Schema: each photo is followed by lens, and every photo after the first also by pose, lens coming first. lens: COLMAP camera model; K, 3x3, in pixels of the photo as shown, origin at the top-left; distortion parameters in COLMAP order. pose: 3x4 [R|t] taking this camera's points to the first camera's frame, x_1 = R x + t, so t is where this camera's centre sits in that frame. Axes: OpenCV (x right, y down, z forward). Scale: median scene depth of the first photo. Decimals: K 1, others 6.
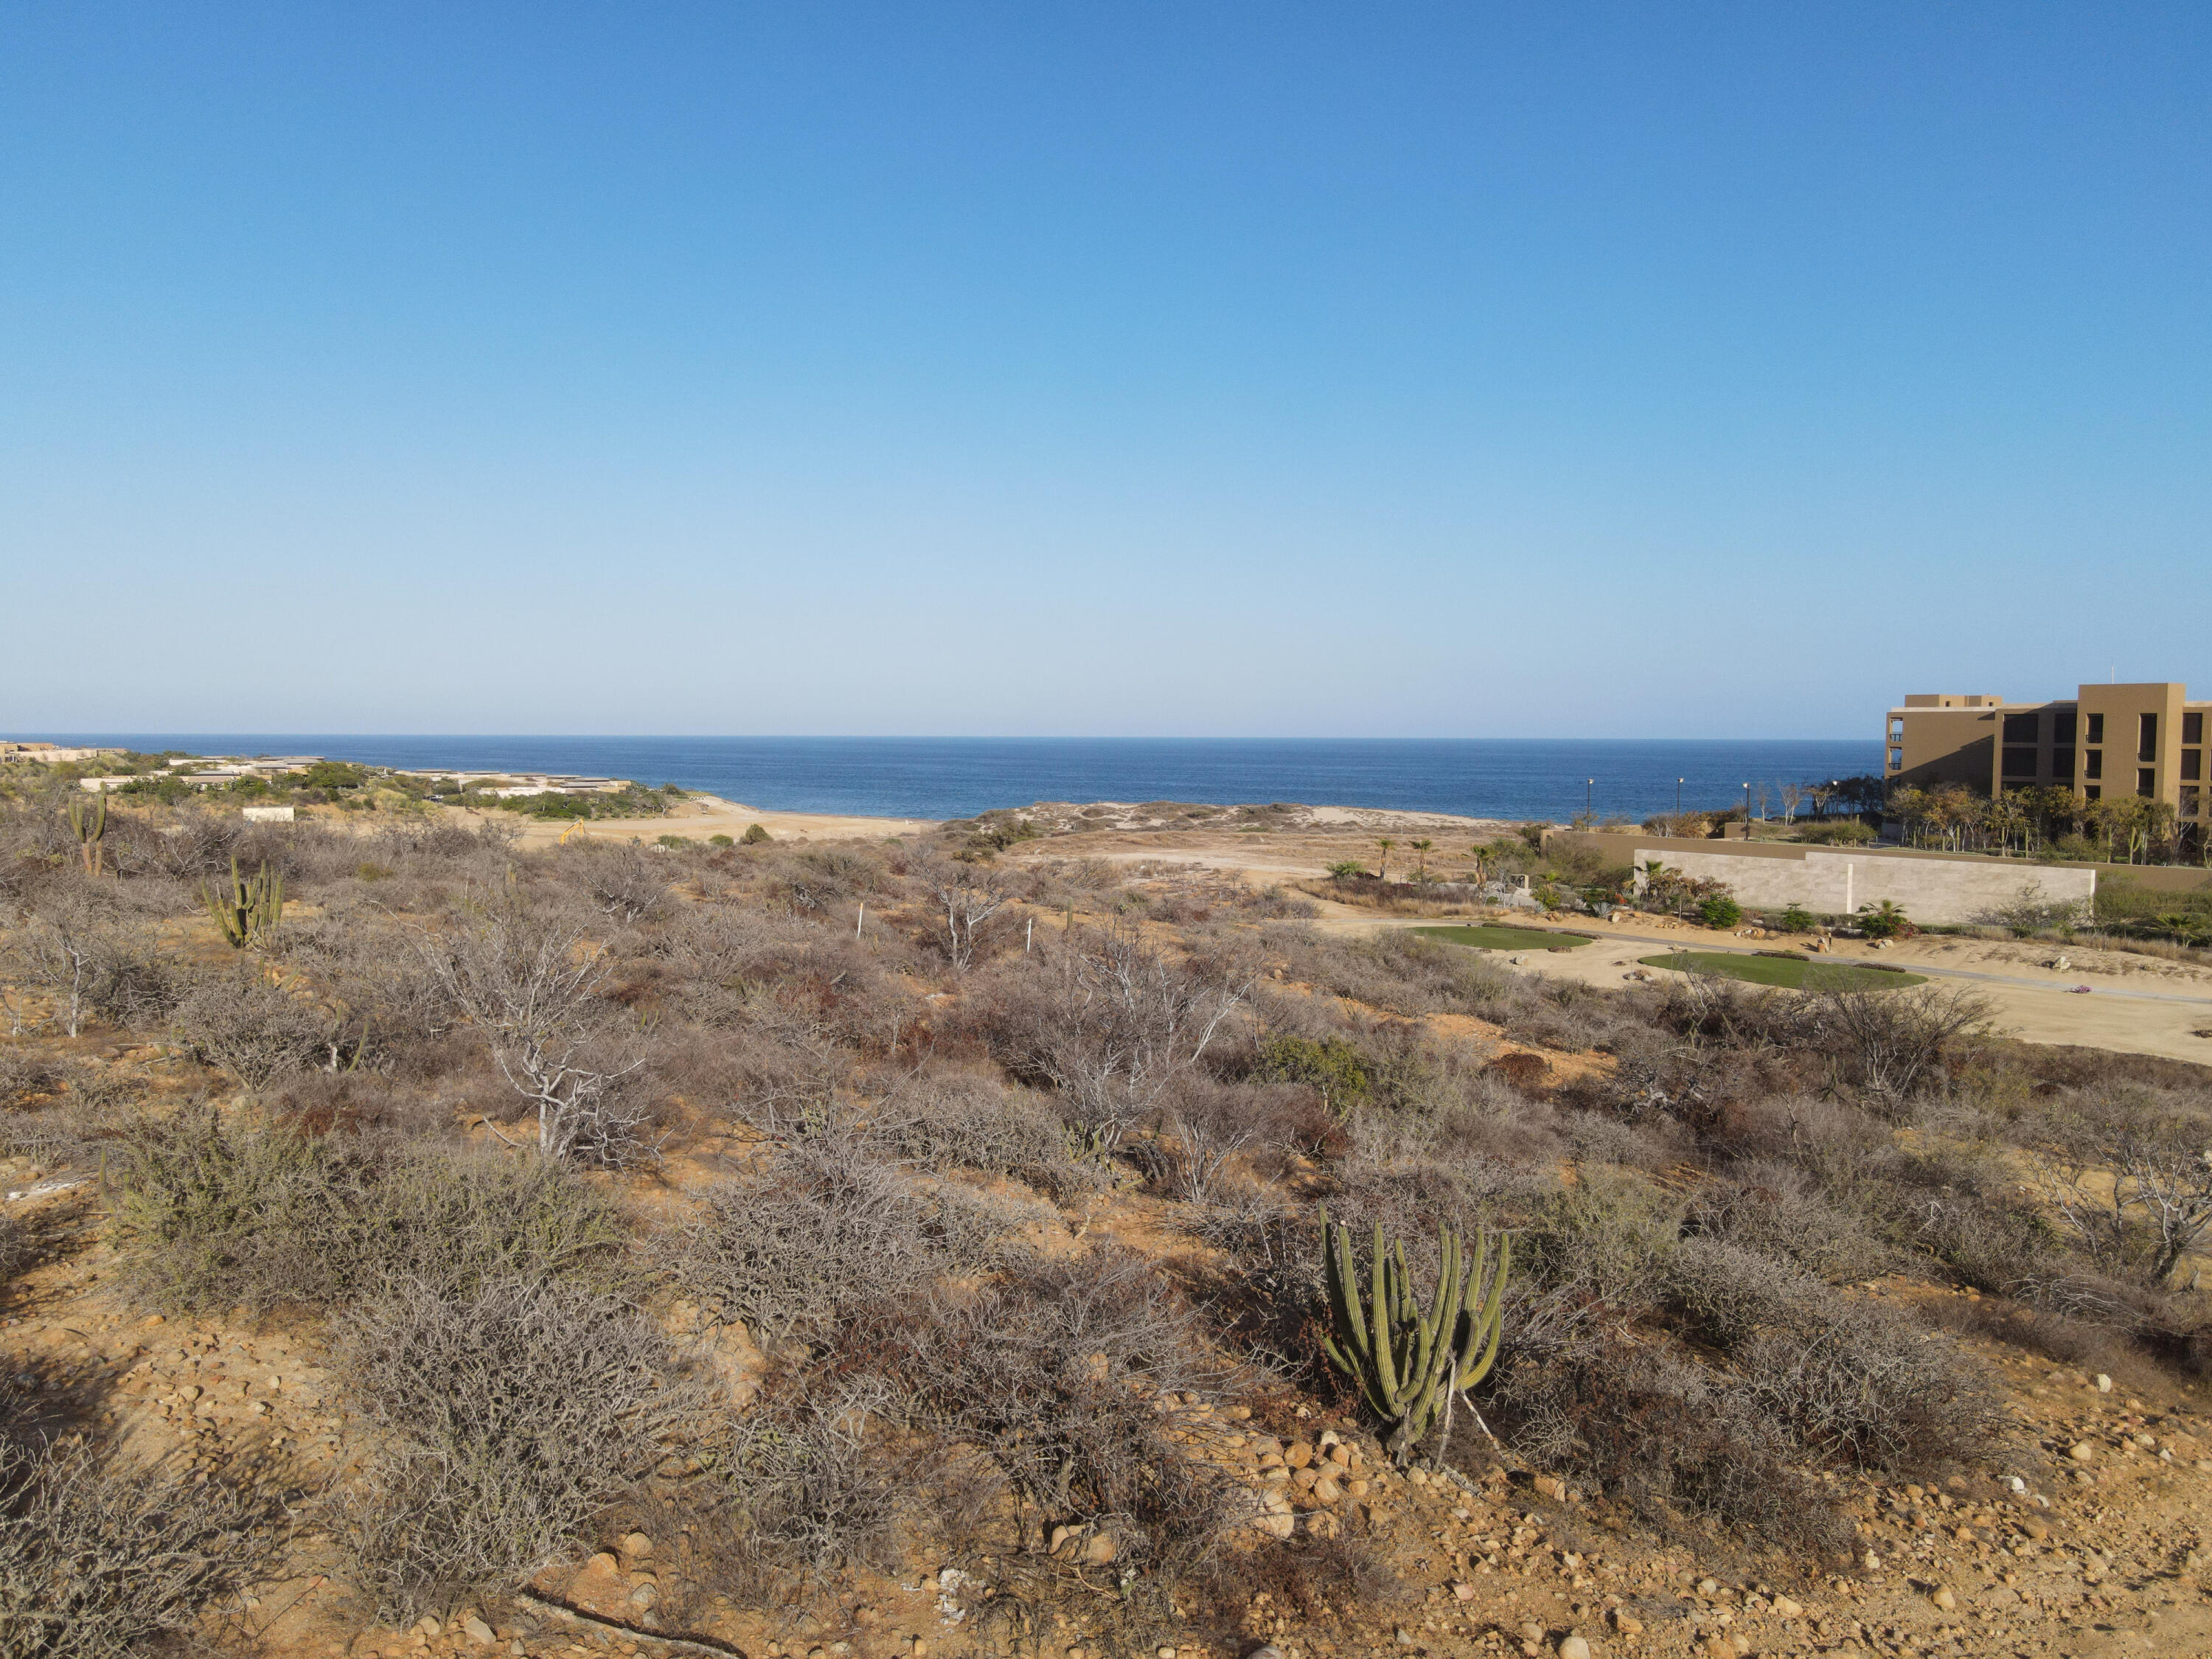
lens RADIAL K [[1658.6, 0, 1094.2], [0, 1658.6, 827.9], [0, 0, 1]] dist [0.011847, 0.006429]
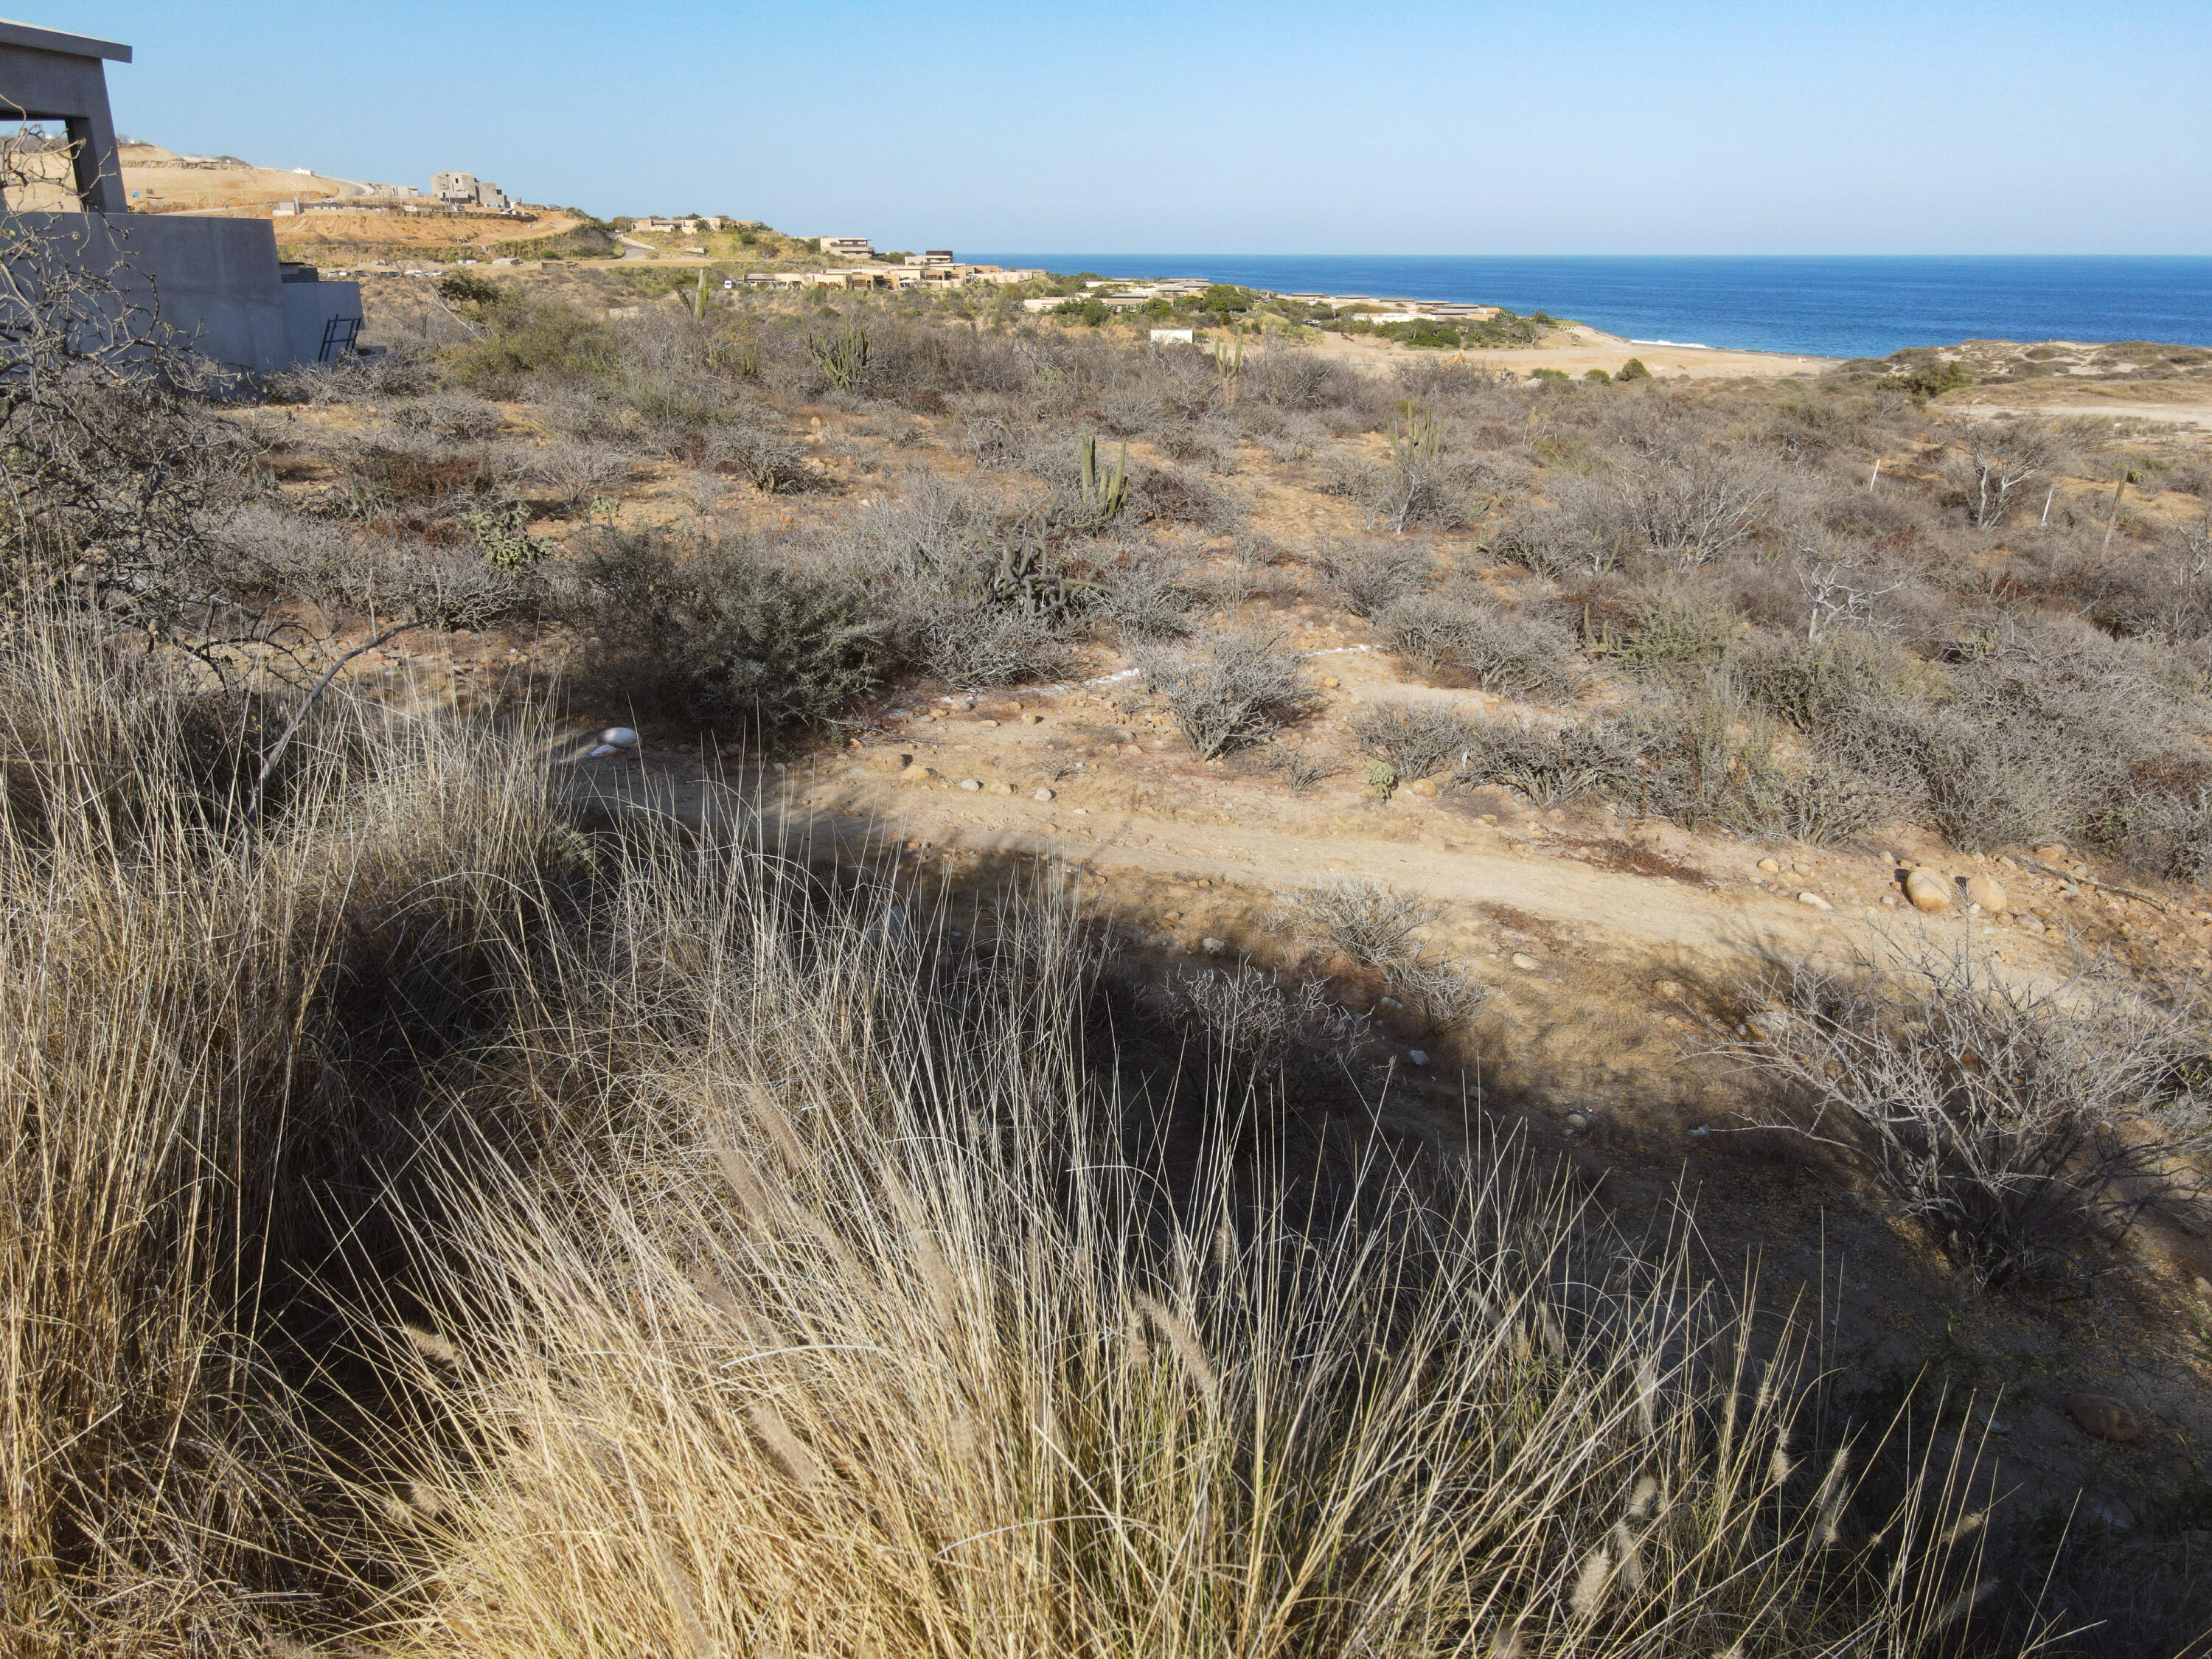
lens RADIAL K [[1658.6, 0, 1094.2], [0, 1658.6, 827.9], [0, 0, 1]] dist [0.011847, 0.006429]
pose [[0.880350, 0.155353, -0.448162, -0.007999], [-0.027522, 0.959981, 0.278708, -0.001122], [0.473525, -0.233026, 0.849395, -0.020640]]
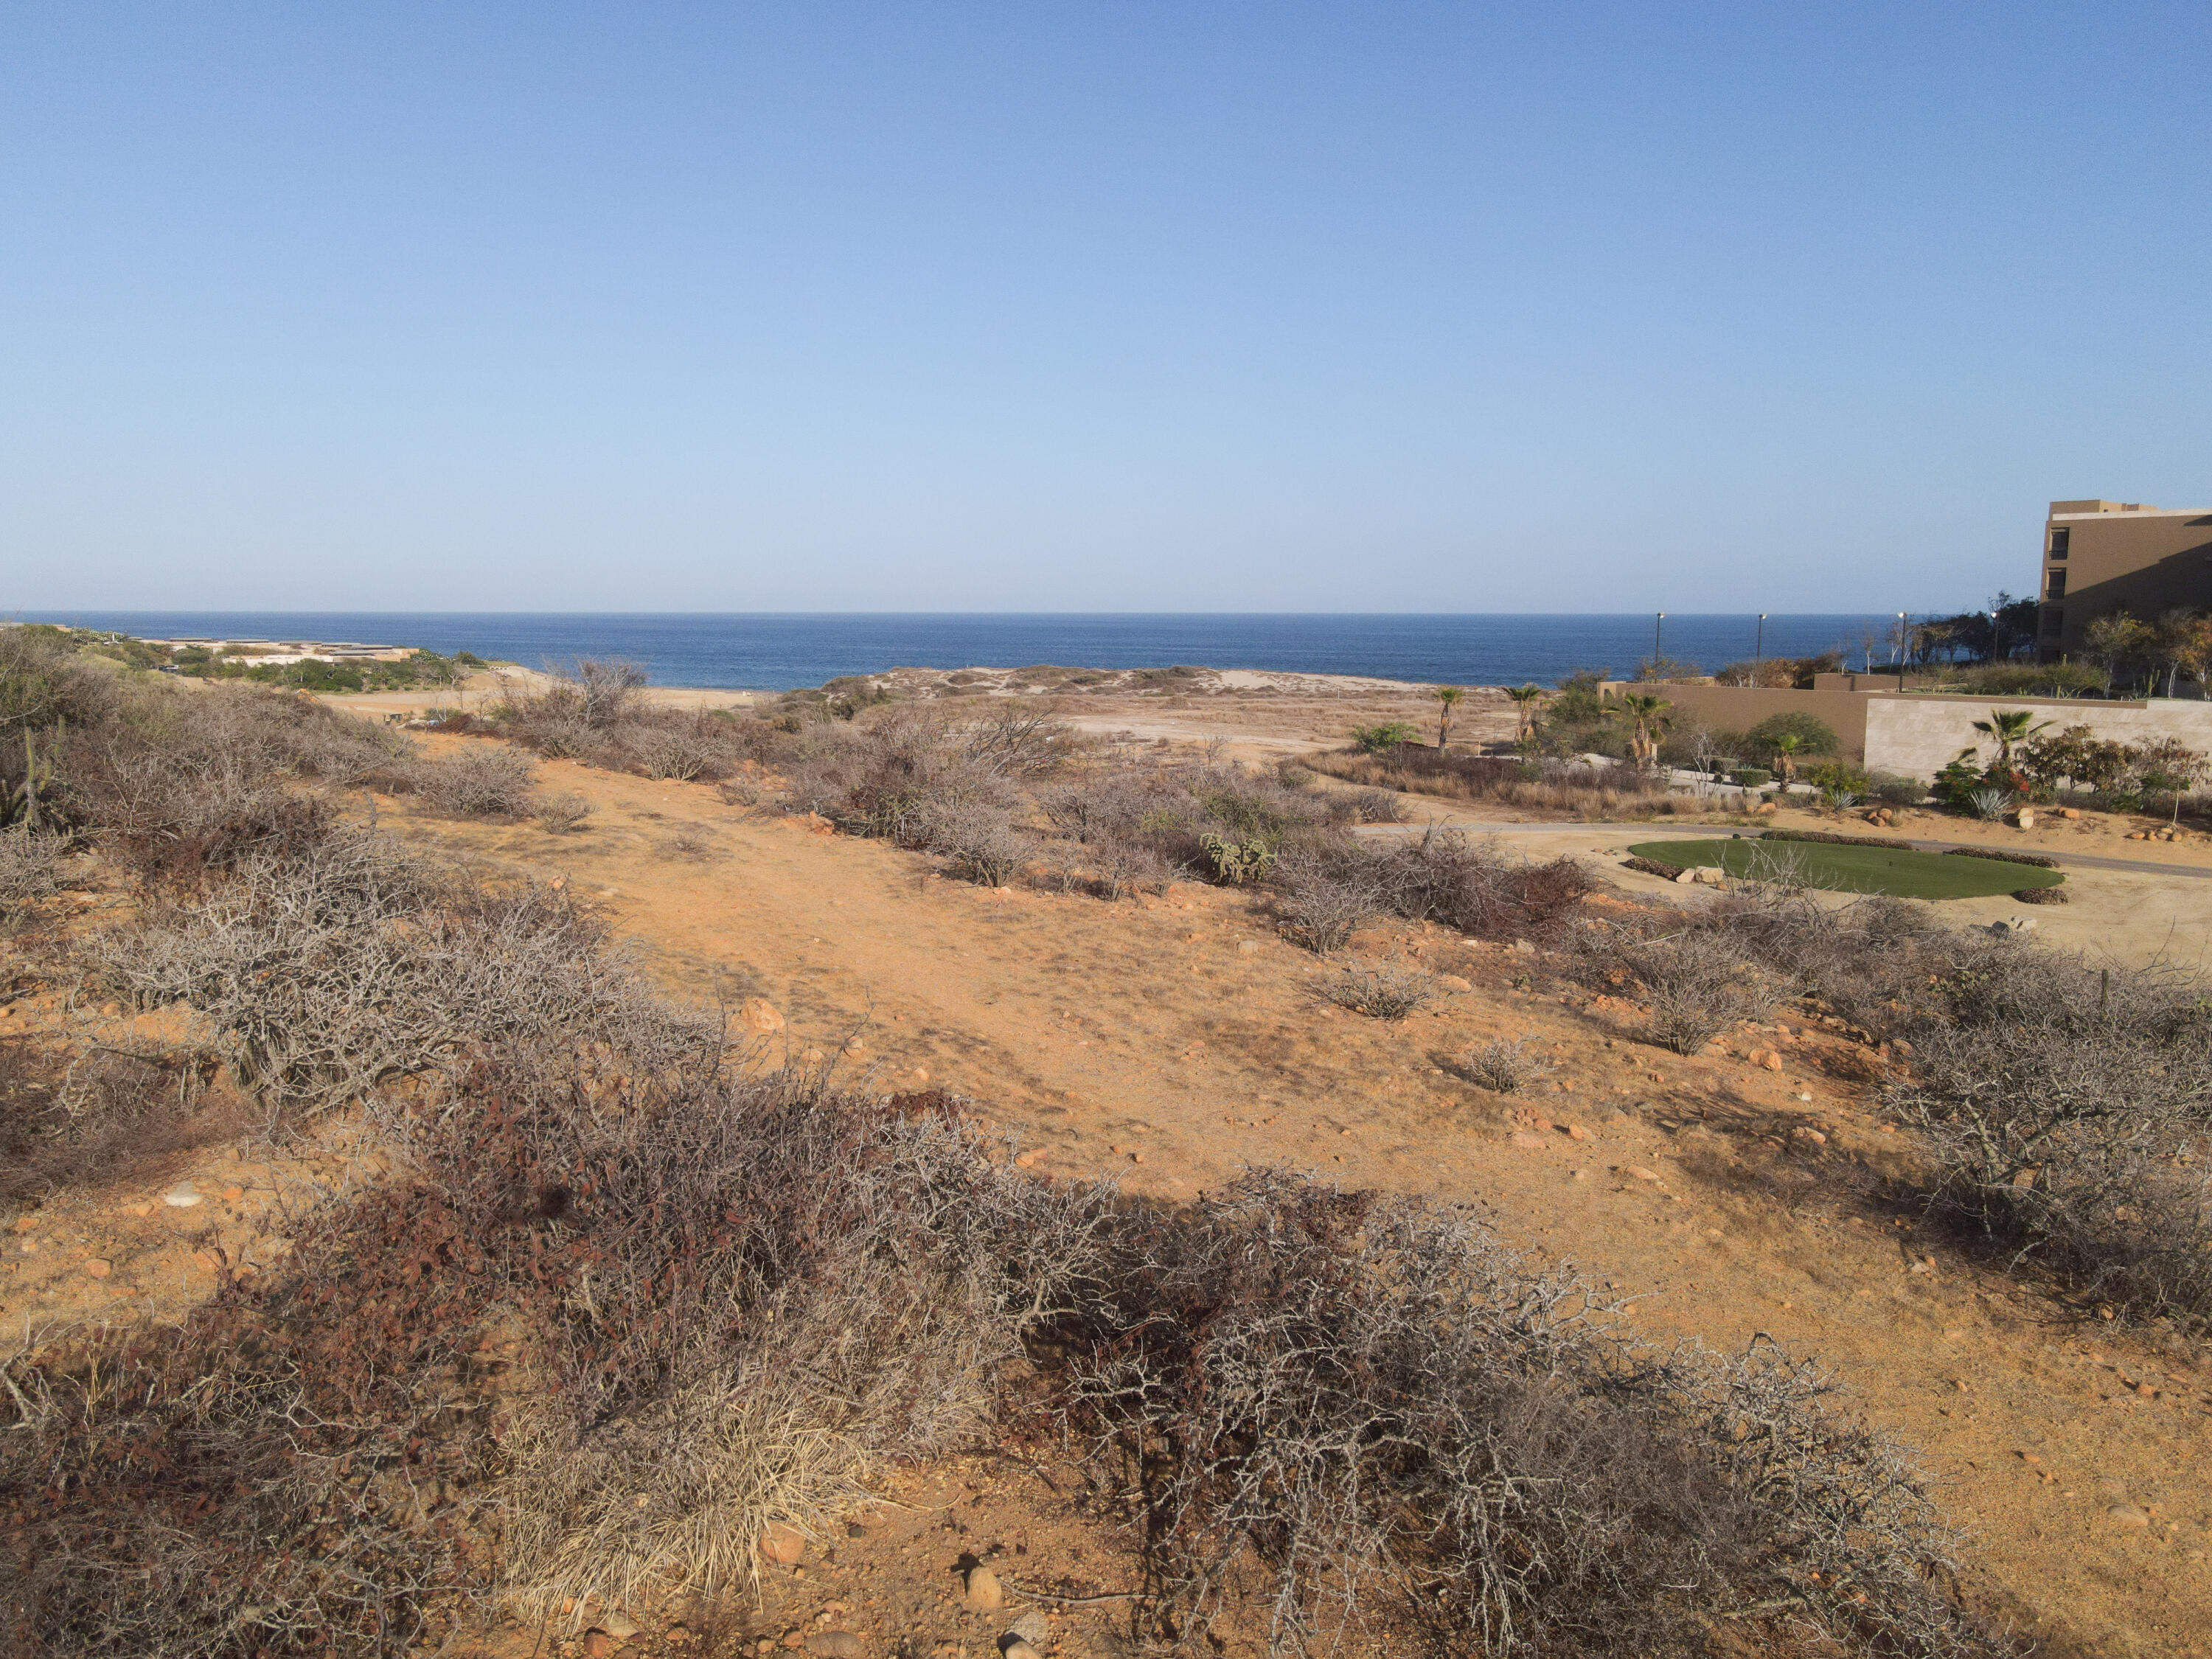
lens RADIAL K [[1725.6, 0, 1106.0], [0, 1725.6, 829.5], [0, 0, 1]] dist [0.020891, 0.004748]
pose [[0.996258, -0.013524, 0.085360, -0.003872], [0.007278, 0.997301, 0.073060, 0.004204], [-0.086118, -0.072166, 0.993668, 0.128937]]
